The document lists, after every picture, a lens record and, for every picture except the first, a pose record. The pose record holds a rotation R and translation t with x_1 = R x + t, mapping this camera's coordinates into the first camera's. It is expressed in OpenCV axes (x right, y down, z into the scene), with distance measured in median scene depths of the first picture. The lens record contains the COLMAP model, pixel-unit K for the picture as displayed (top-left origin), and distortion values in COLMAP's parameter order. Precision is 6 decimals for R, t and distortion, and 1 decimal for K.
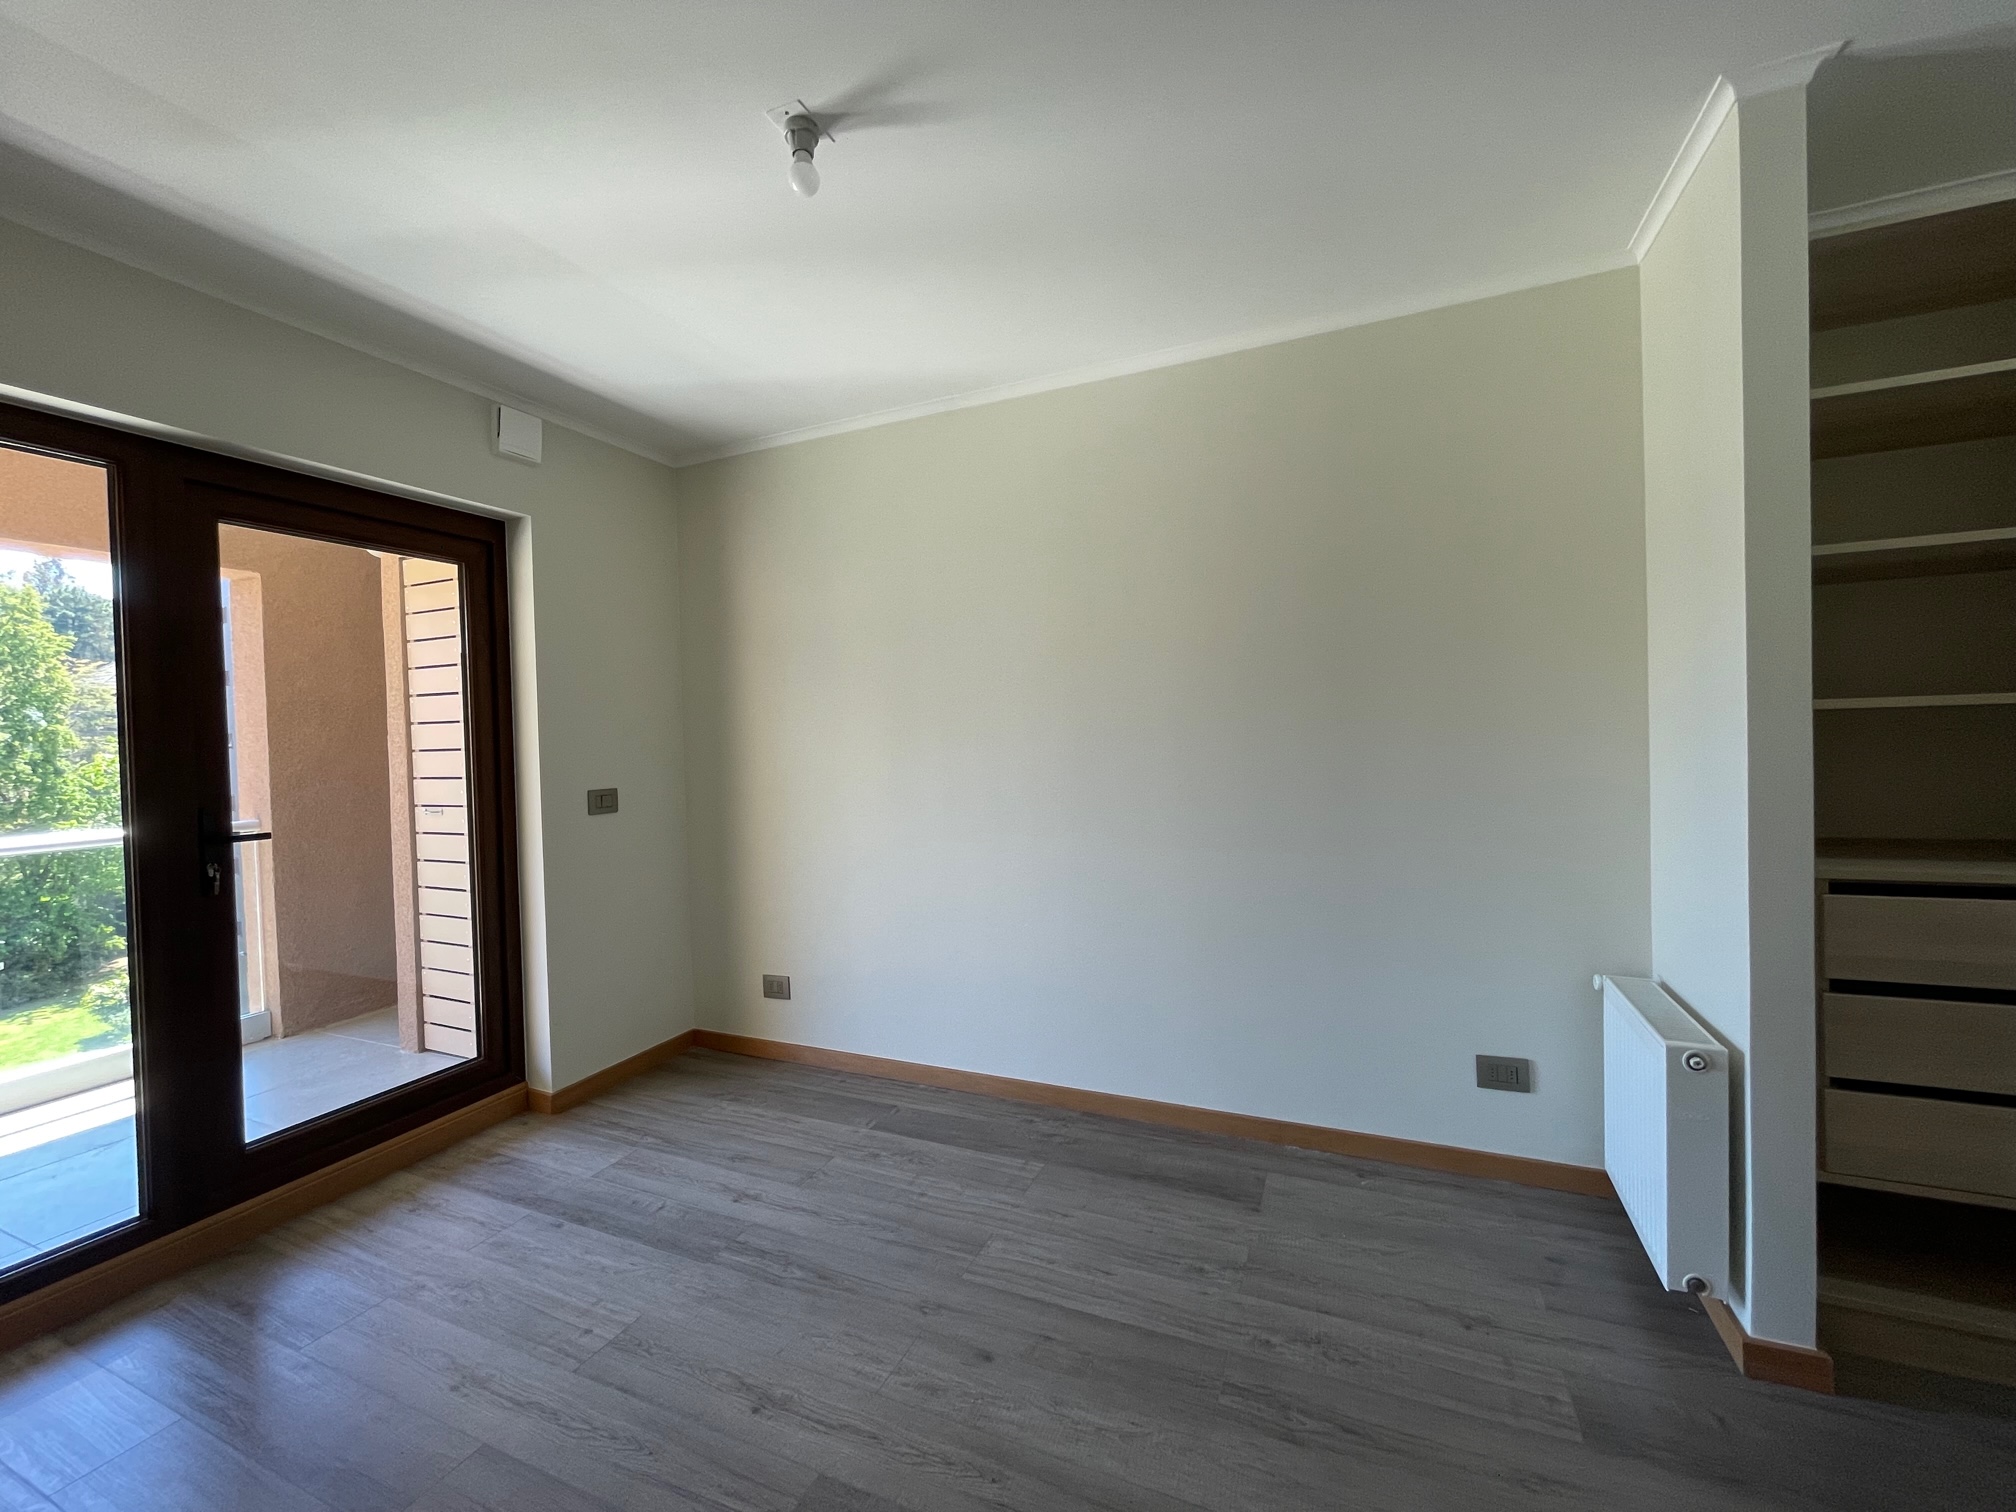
lens RADIAL K [[815.9, 0, 1022.9], [0, 815.9, 747.2], [0, 0, 1]] dist [0.003496, 0.000180]
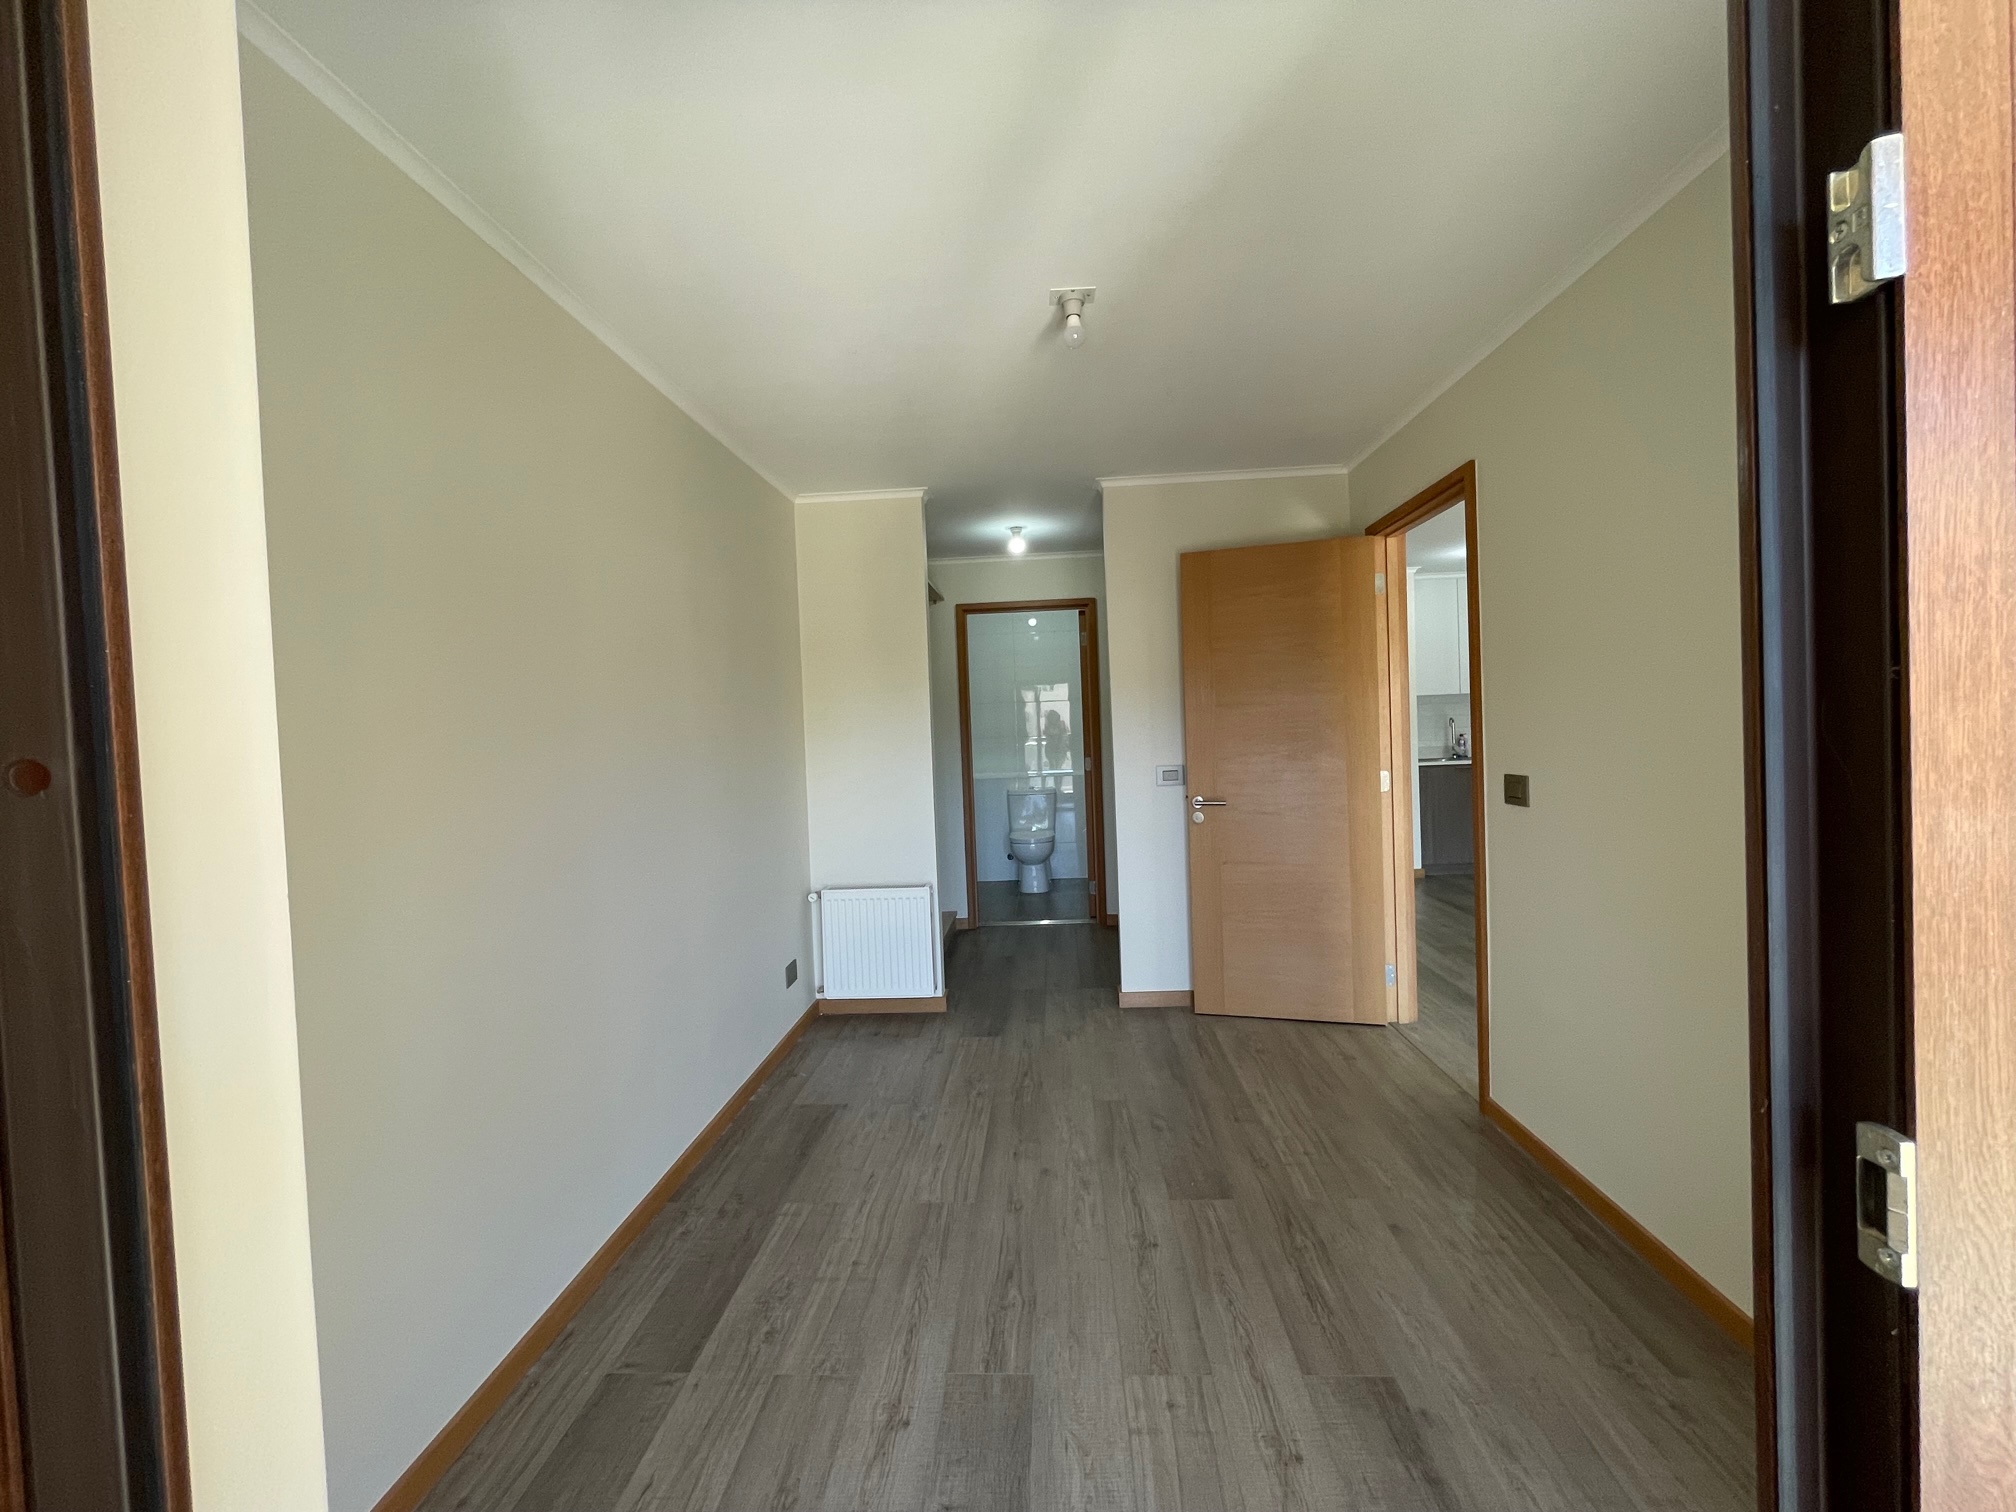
lens RADIAL K [[815.9, 0, 1004.3], [0, 815.9, 750.6], [0, 0, 1]] dist [0.003496, 0.000180]
pose [[-0.336154, 0.019835, 0.941598, -1.143665], [0.064522, 0.997914, 0.002013, -0.004994], [-0.939594, 0.061430, -0.336733, 1.234619]]
